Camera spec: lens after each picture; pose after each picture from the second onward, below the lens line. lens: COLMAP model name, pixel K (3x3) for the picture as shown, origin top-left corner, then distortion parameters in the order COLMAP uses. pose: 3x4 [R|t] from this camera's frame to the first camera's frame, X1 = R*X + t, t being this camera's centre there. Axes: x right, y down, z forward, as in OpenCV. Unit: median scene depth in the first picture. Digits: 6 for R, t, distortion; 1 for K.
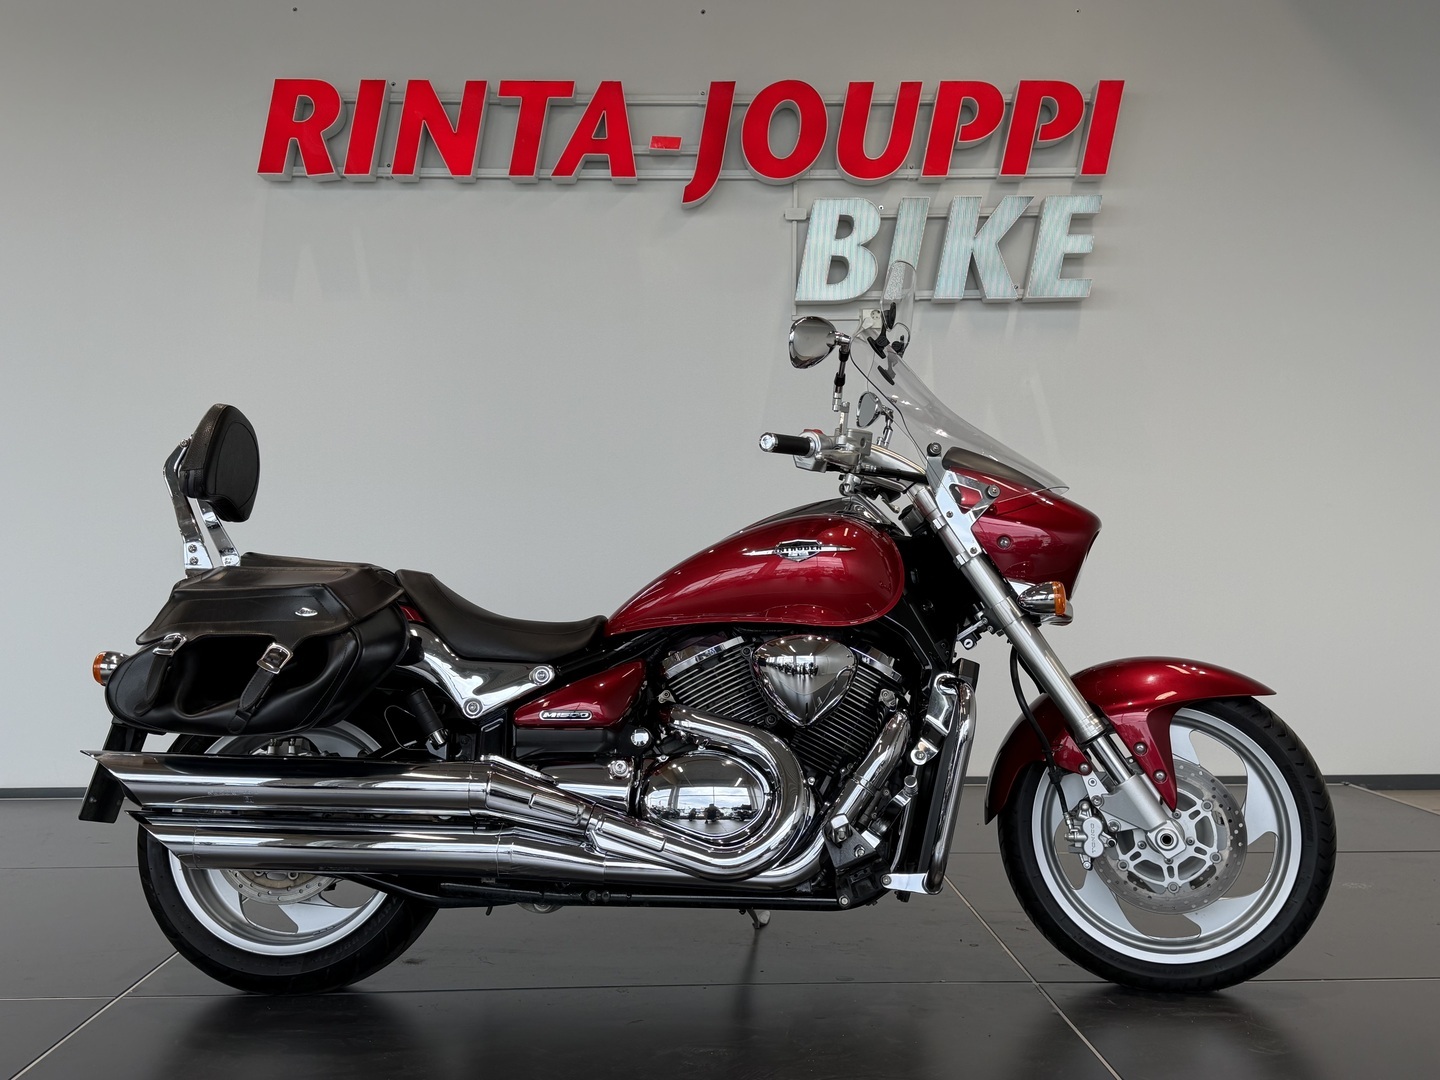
lens RADIAL K [[1461.4, 0, 722.2], [0, 1461.4, 561.9], [0, 0, 1]] dist [0.080615, -0.002901]
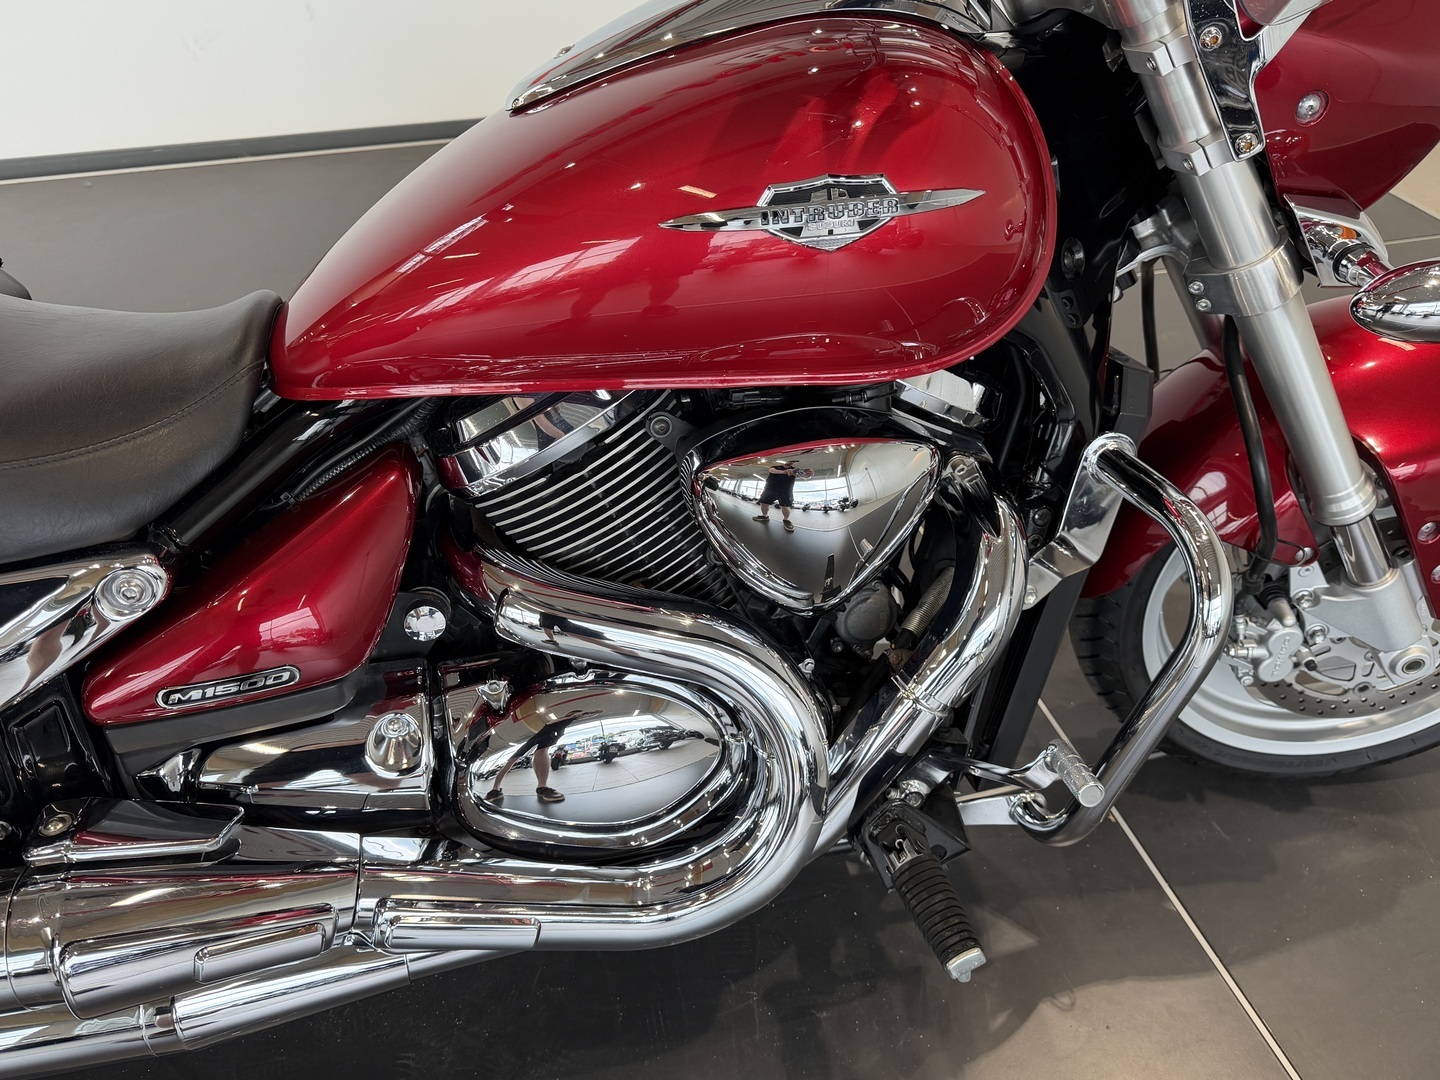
lens RADIAL K [[1110.0, 0, 715.9], [0, 1110.0, 542.4], [0, 0, 1]] dist [0.033295, -0.036426]
pose [[0.968191, -0.153989, 0.197216, -0.031080], [-0.009806, 0.764233, 0.644865, -0.113464], [-0.250021, -0.626286, 0.738414, 0.735308]]
